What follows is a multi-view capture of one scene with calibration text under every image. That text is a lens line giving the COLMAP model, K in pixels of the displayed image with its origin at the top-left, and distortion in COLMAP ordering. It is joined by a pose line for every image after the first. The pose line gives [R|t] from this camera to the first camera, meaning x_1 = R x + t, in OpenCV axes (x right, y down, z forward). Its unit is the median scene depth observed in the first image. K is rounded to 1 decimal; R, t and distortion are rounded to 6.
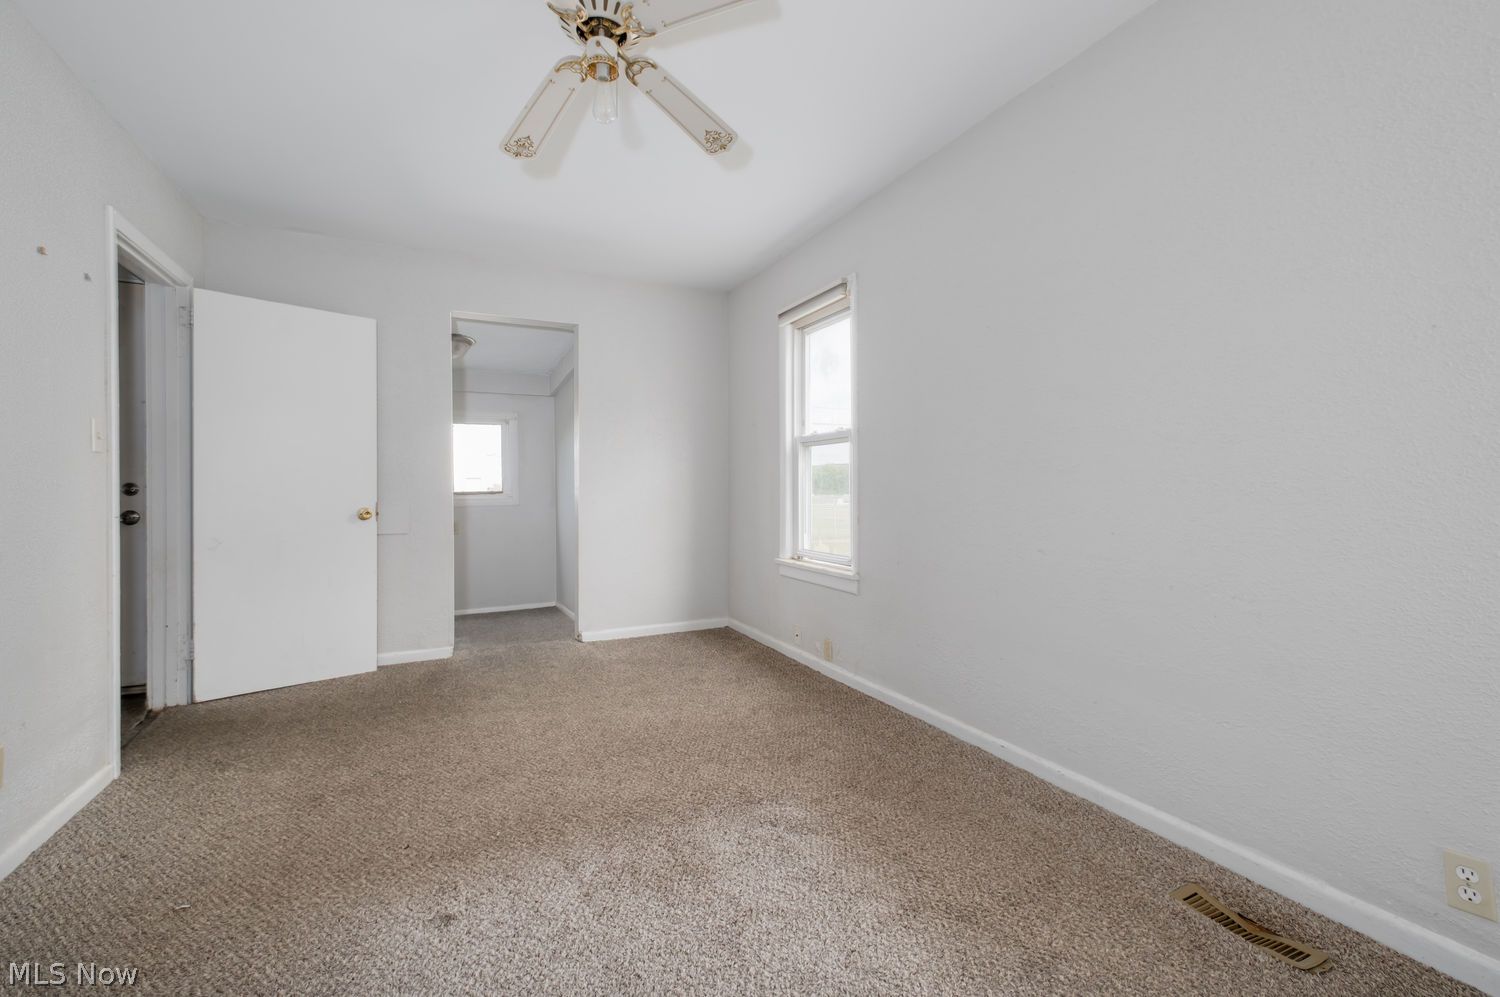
lens RADIAL K [[654.5, 0, 755.9], [0, 654.5, 493.8], [0, 0, 1]] dist [0.013092, -0.000007]
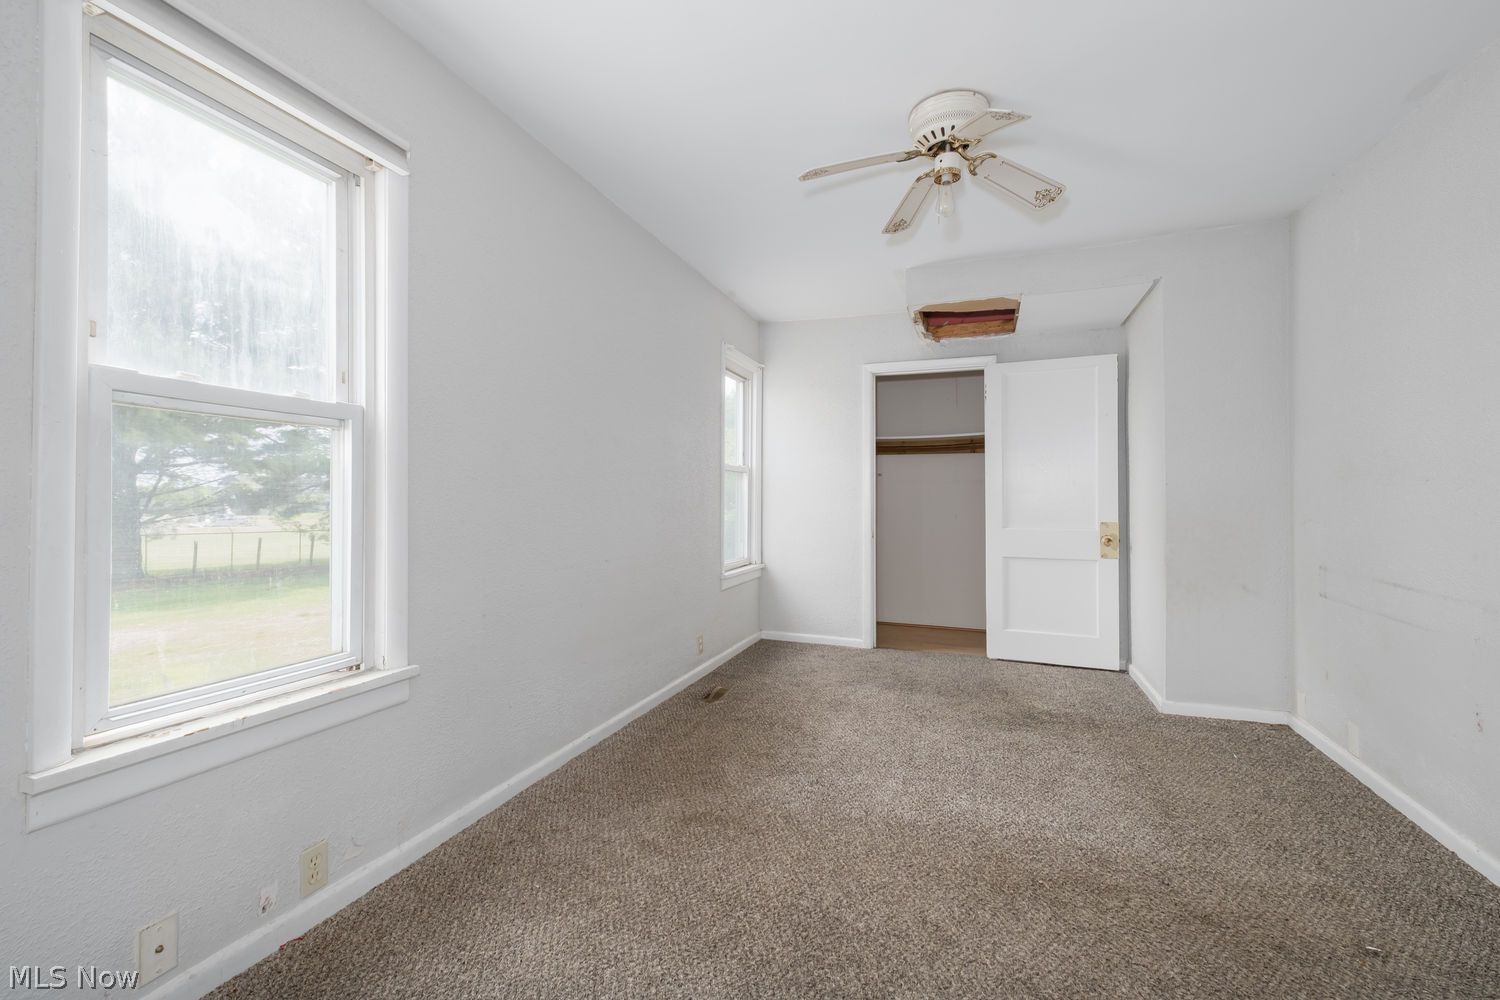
lens RADIAL K [[654.5, 0, 755.9], [0, 654.5, 495.3], [0, 0, 1]] dist [0.013092, -0.000007]
pose [[-0.702694, 0.002773, 0.711487, -0.447321], [0.005559, 0.999983, 0.001593, -0.023612], [-0.711470, 0.005075, -0.702698, 1.124088]]
